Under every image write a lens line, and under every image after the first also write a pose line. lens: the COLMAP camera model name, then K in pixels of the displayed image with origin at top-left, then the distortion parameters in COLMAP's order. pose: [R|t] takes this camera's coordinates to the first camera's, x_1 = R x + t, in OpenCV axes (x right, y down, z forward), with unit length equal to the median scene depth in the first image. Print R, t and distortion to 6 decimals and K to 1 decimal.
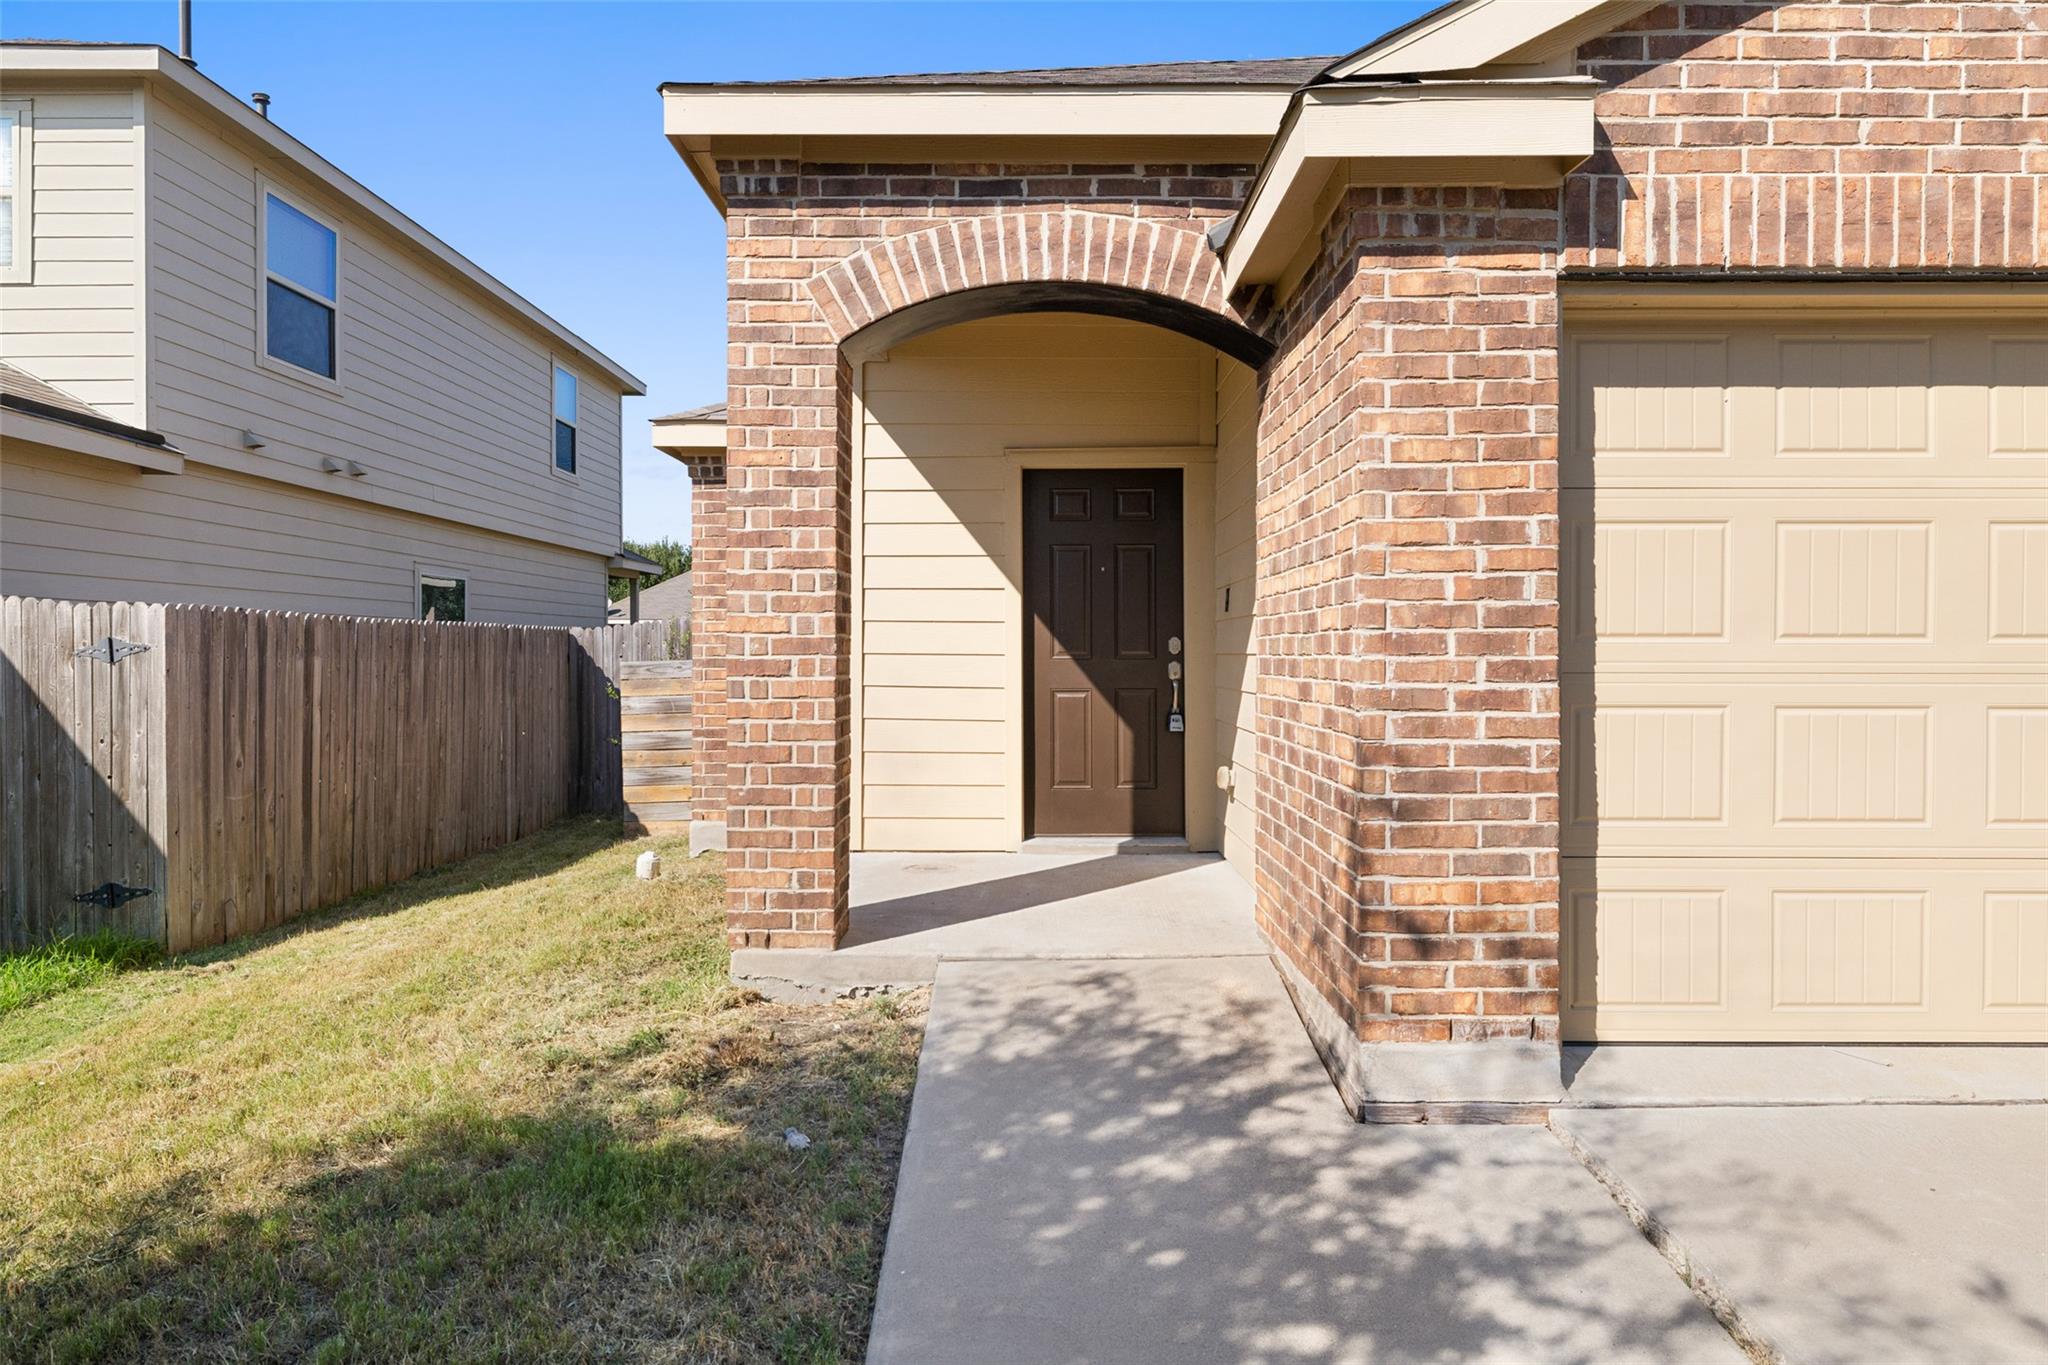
lens RADIAL K [[1224.4, 0, 1022.3], [0, 1224.4, 674.0], [0, 0, 1]] dist [0.001800, -0.001251]
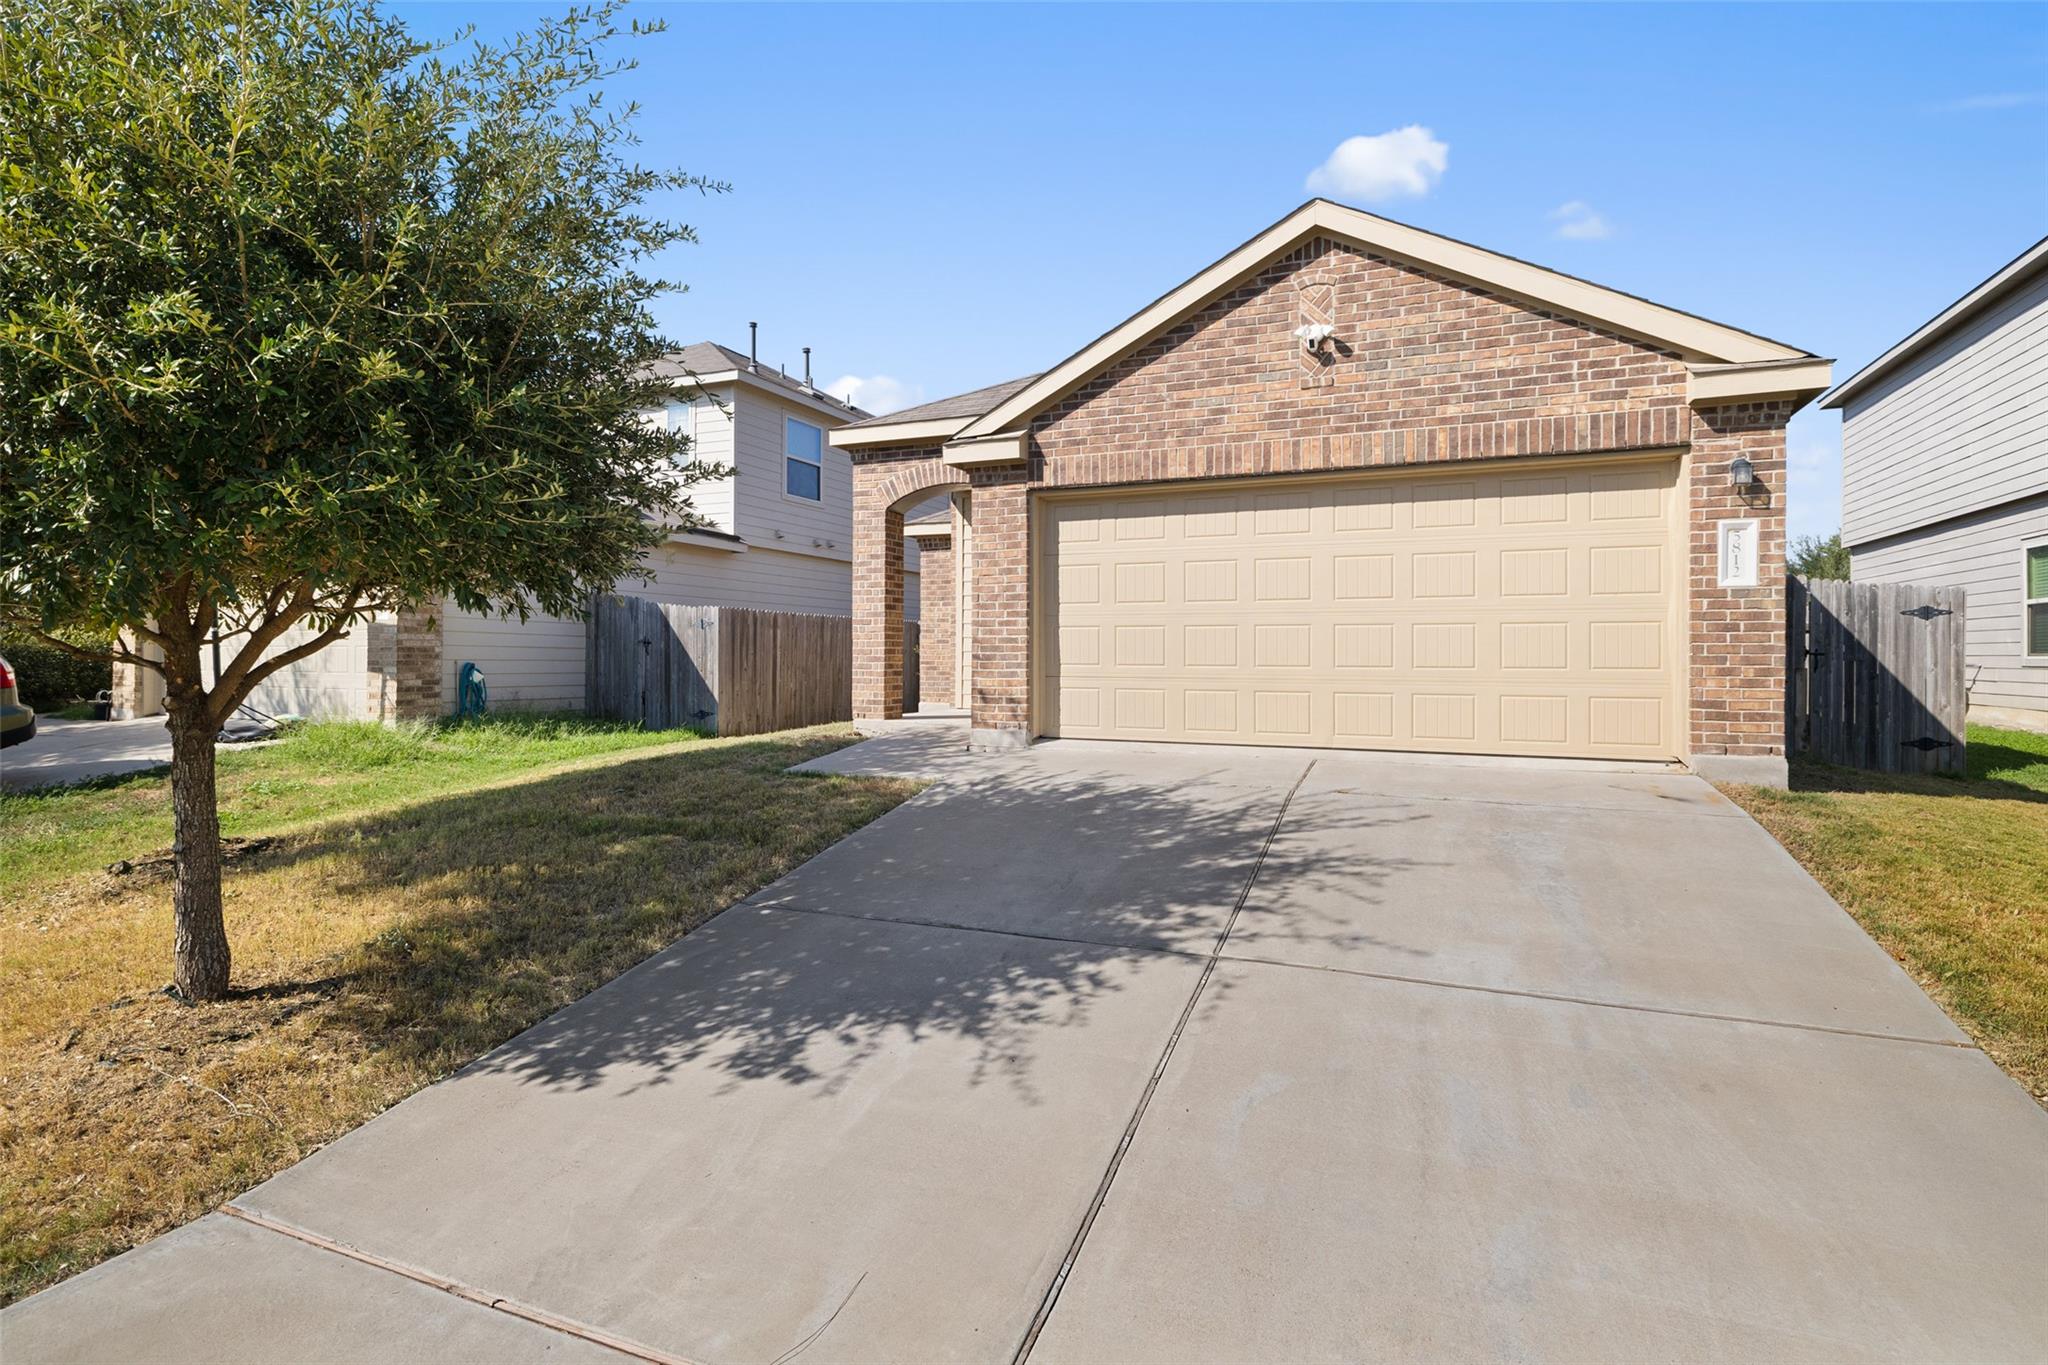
lens RADIAL K [[990.7, 0, 1032.4], [0, 990.7, 673.7], [0, 0, 1]] dist [0.000265, 0.000042]
pose [[0.922005, 0.009356, -0.387065, 1.399852], [-0.009503, 0.999954, 0.001535, 0.143899], [0.387061, 0.002263, 0.922051, -1.326322]]
